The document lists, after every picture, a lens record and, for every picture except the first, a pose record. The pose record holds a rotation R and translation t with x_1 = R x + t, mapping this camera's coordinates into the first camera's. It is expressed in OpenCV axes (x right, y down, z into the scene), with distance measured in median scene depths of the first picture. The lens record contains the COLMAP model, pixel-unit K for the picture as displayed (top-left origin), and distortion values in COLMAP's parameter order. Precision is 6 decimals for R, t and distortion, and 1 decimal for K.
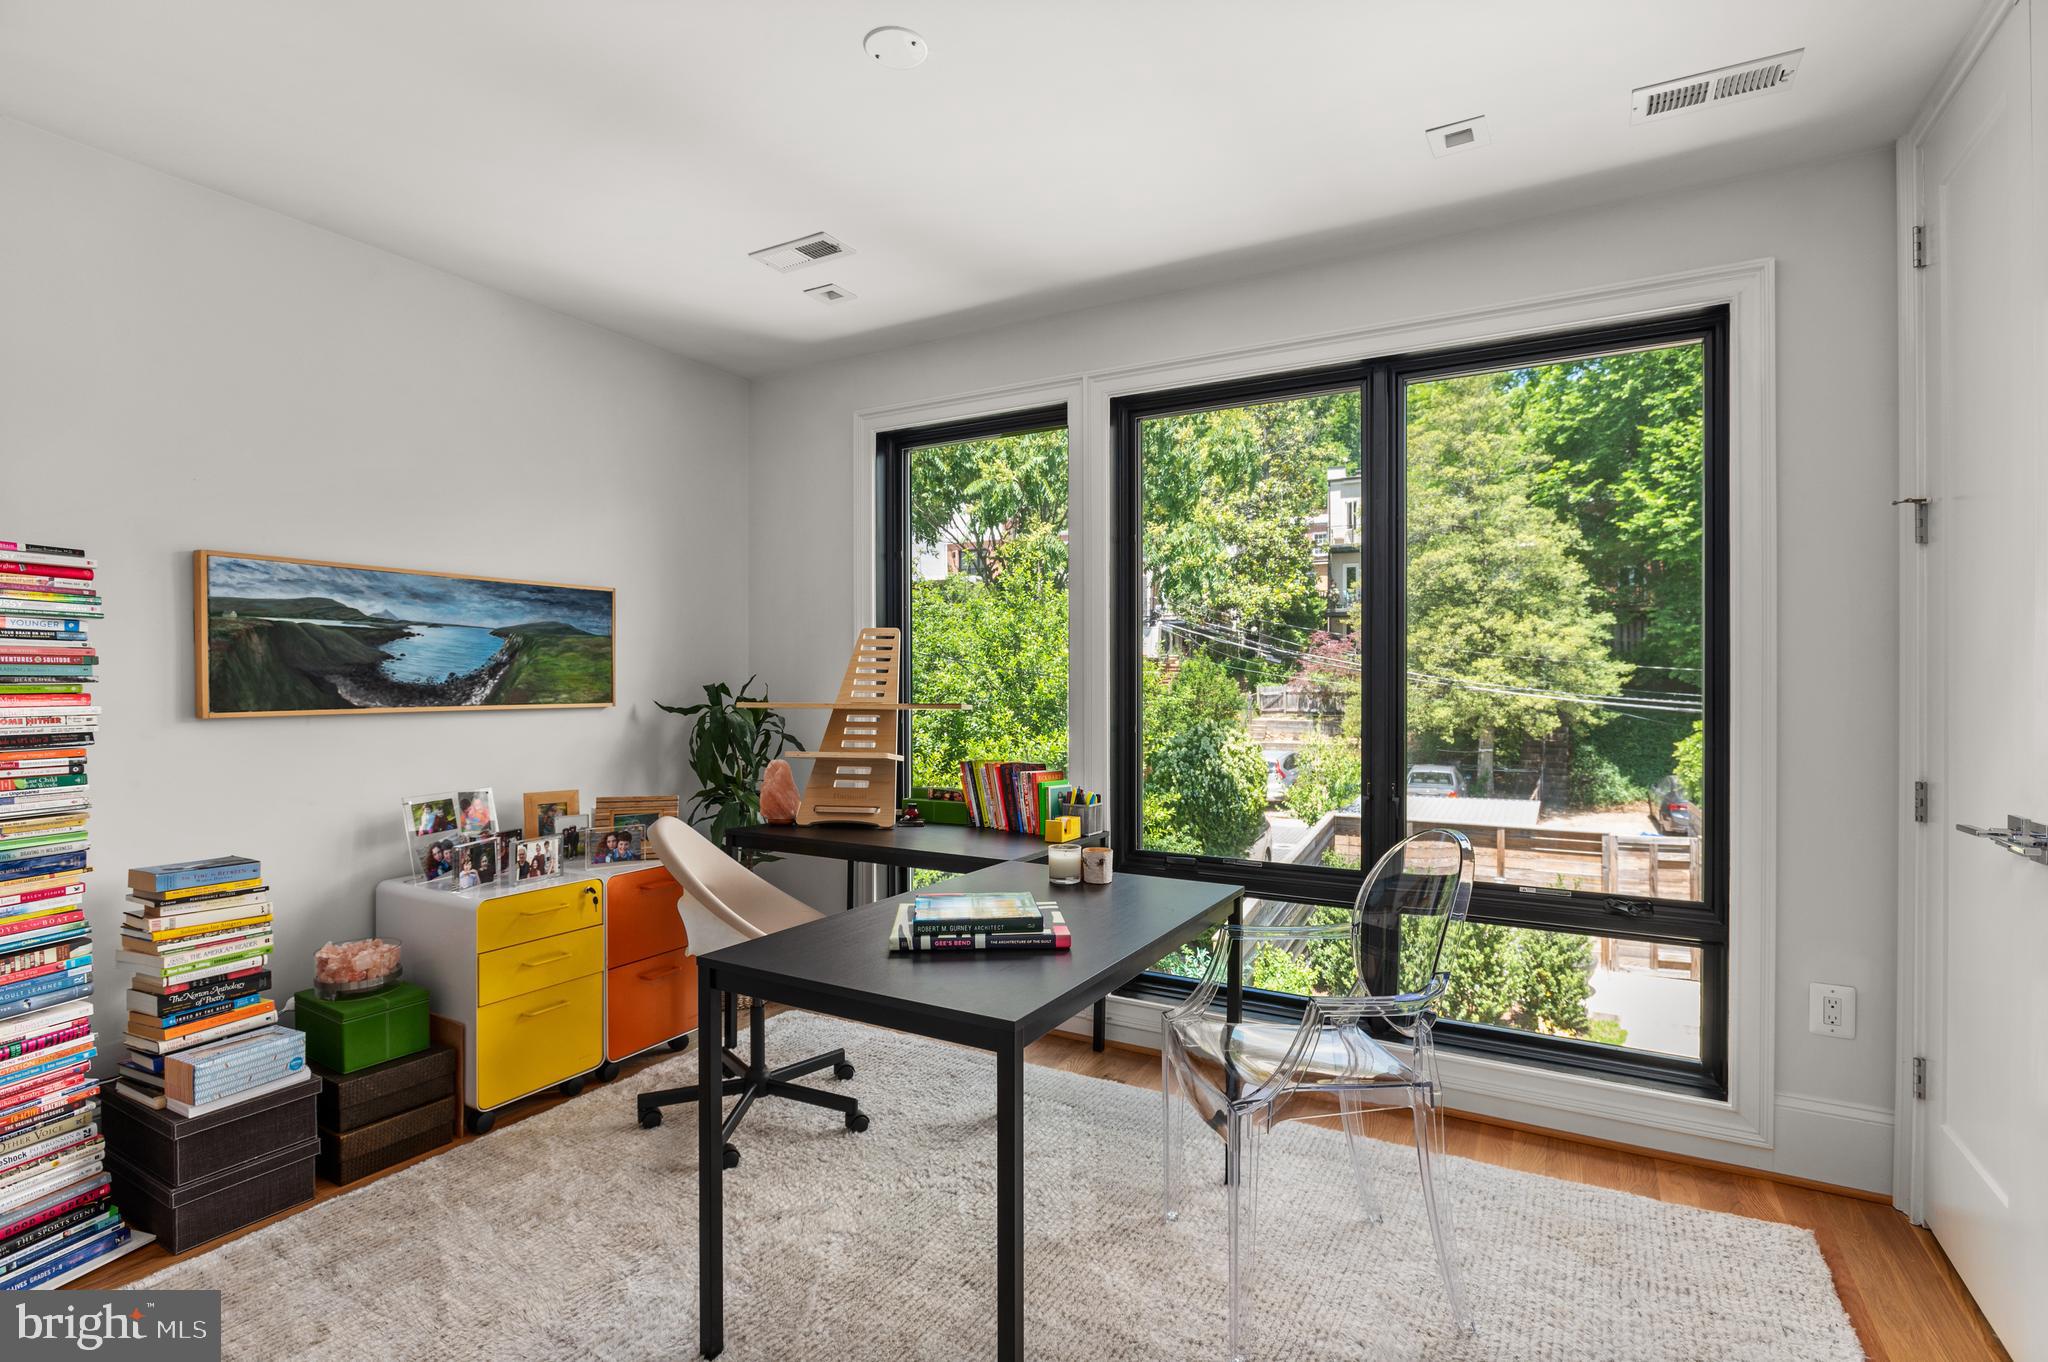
lens RADIAL K [[979.3, 0, 1029.3], [0, 979.3, 677.4], [0, 0, 1]] dist [-0.009890, 0.000892]
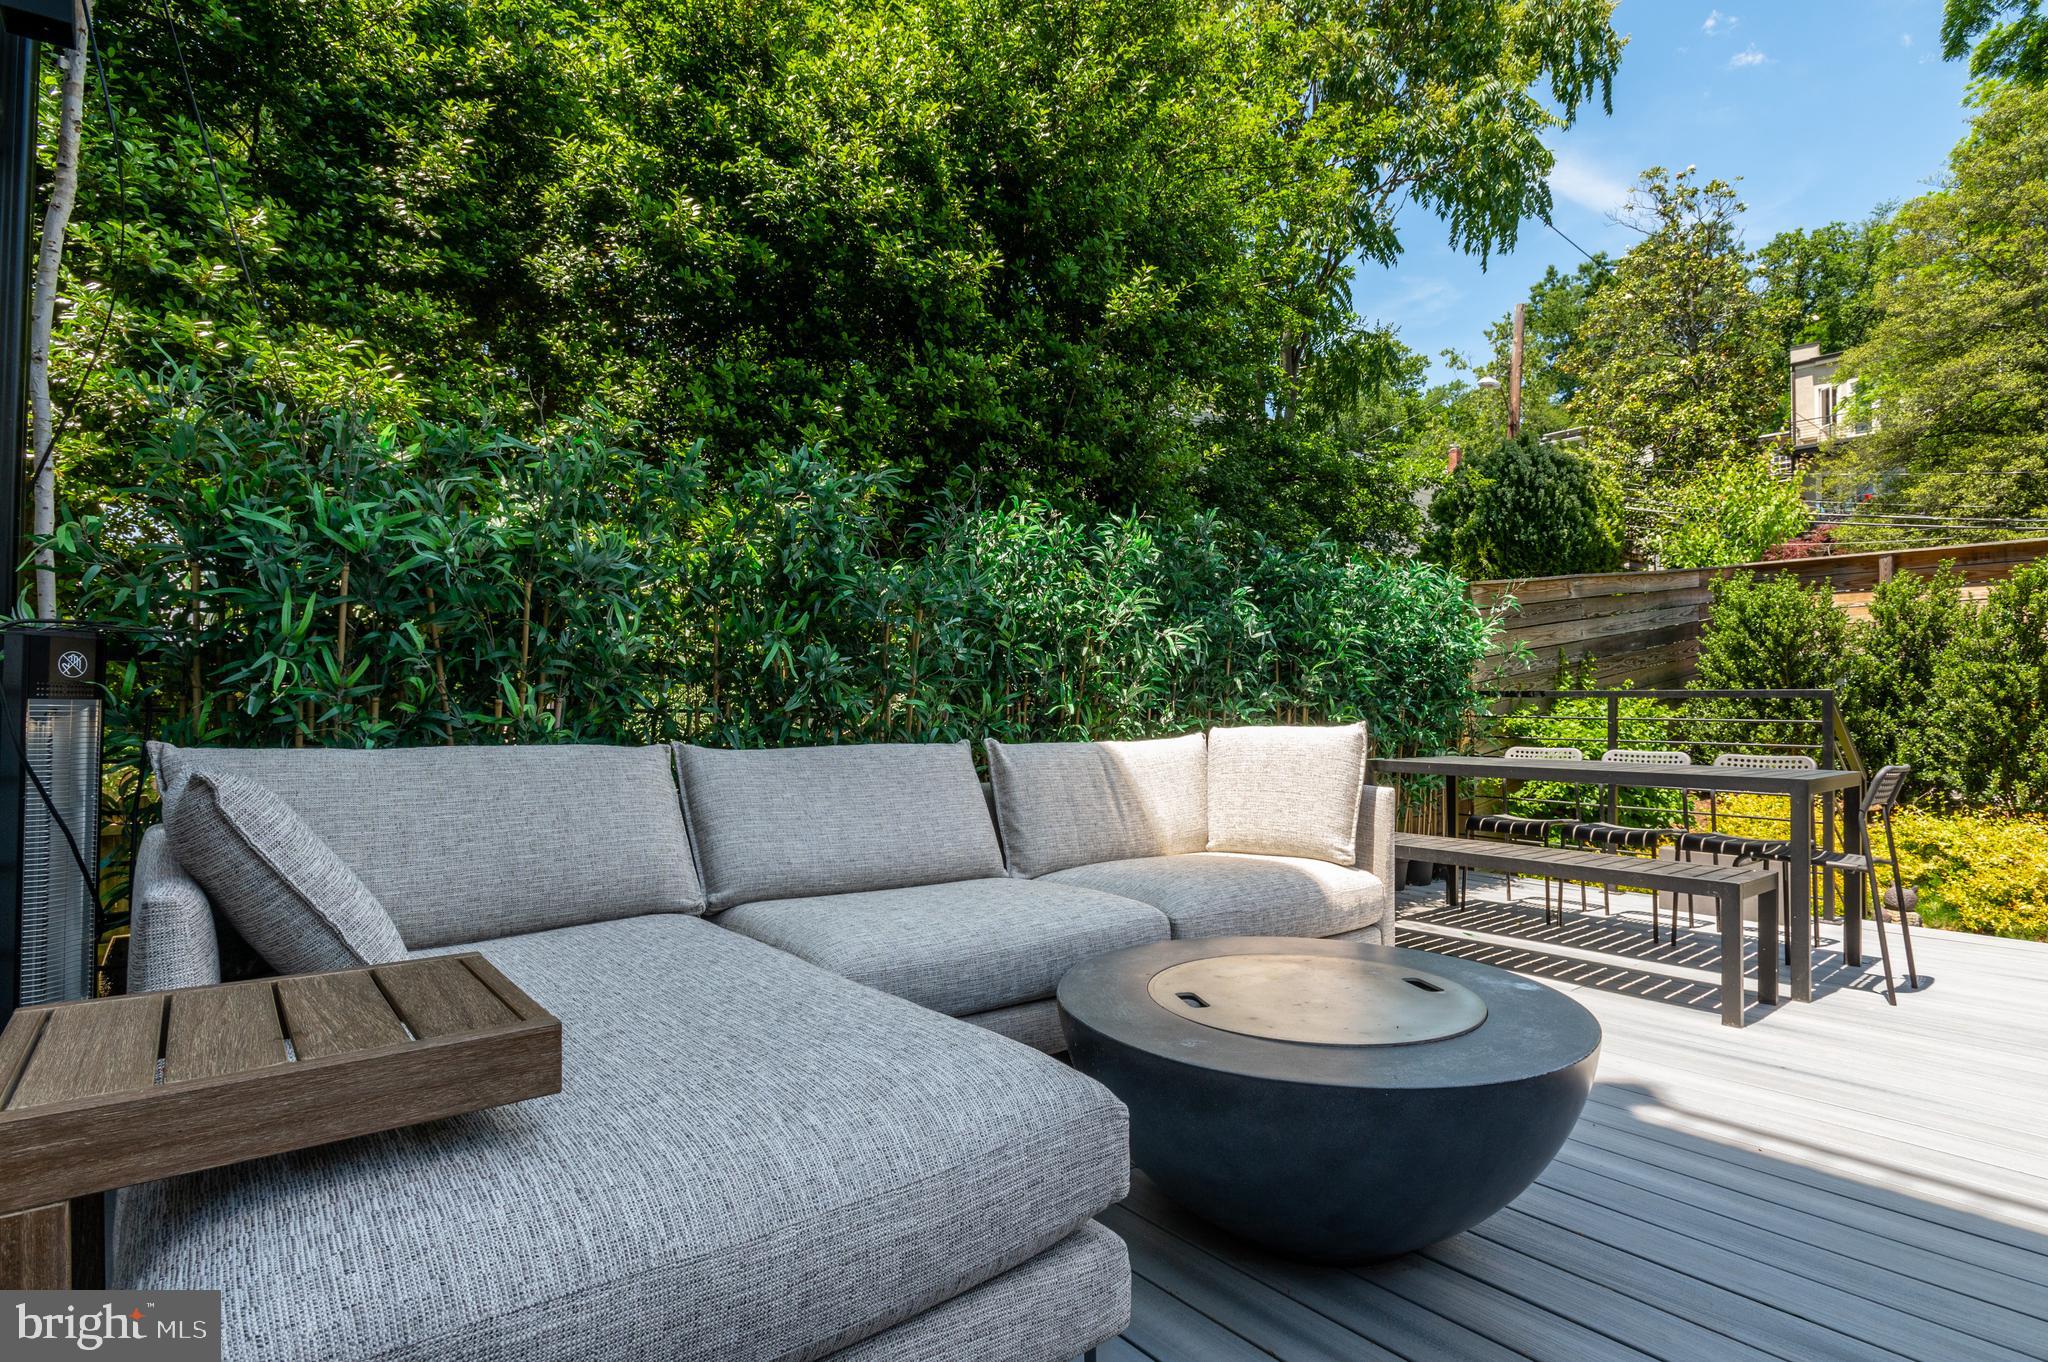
lens RADIAL K [[1011.4, 0, 1034.9], [0, 1011.4, 693.8], [0, 0, 1]] dist [-0.009308, -0.000521]
pose [[0.934627, -0.006228, -0.355574, 0.056349], [0.001104, 0.999893, -0.014610, 0.117819], [0.355627, 0.013263, 0.934534, 0.112924]]
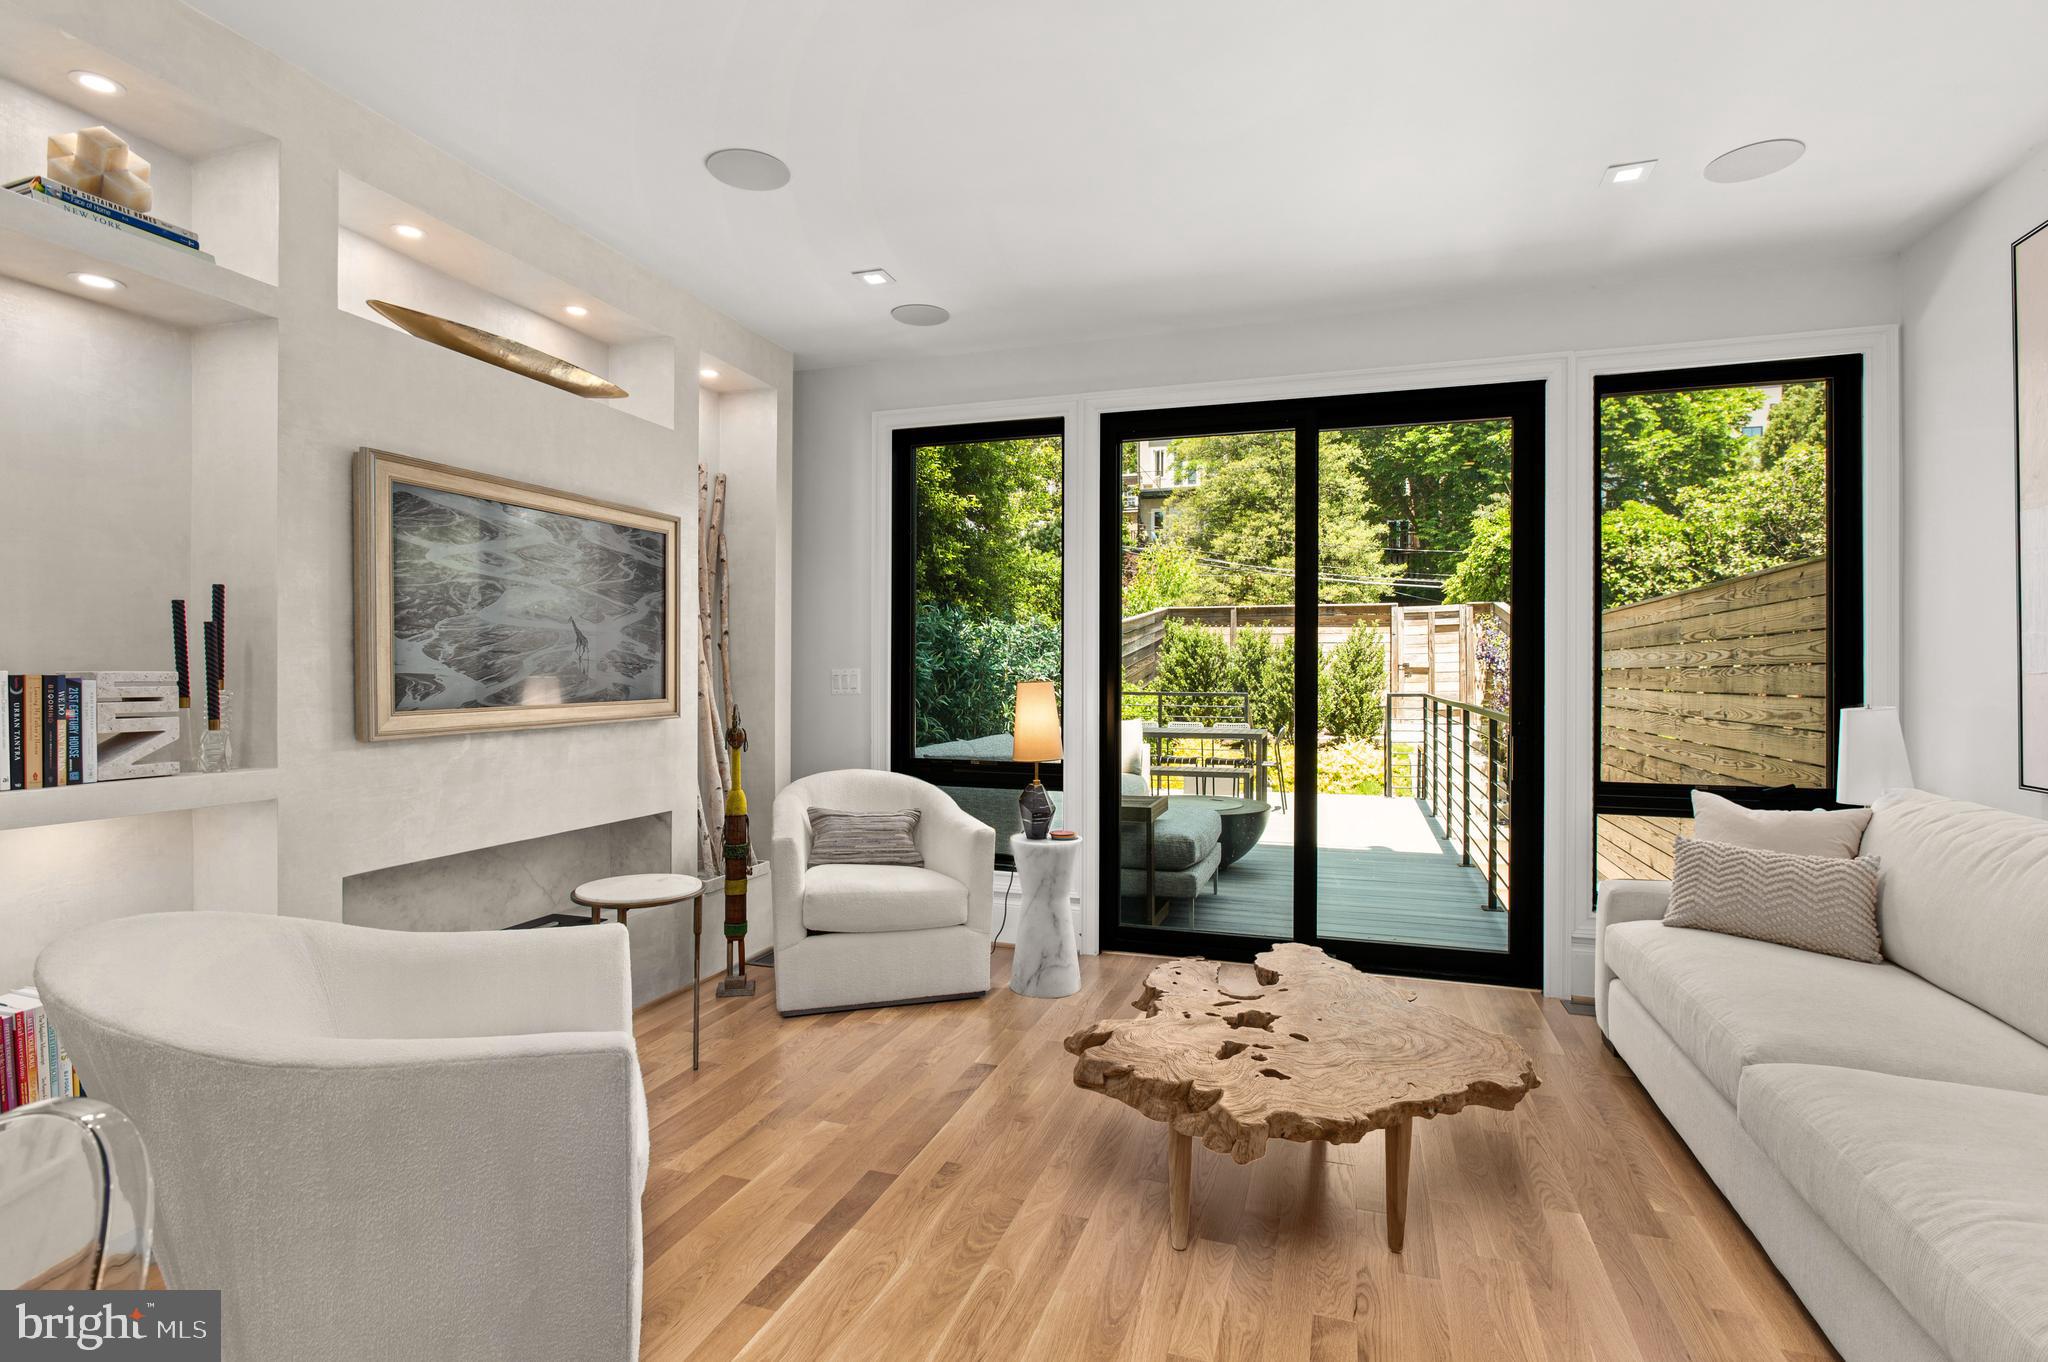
lens RADIAL K [[979.3, 0, 1029.3], [0, 979.3, 677.4], [0, 0, 1]] dist [-0.009890, 0.000892]
pose [[0.980577, -0.001938, 0.196126, -0.032700], [0.000483, 0.999972, 0.007462, 0.106595], [-0.196135, -0.007222, 0.980550, -0.032277]]
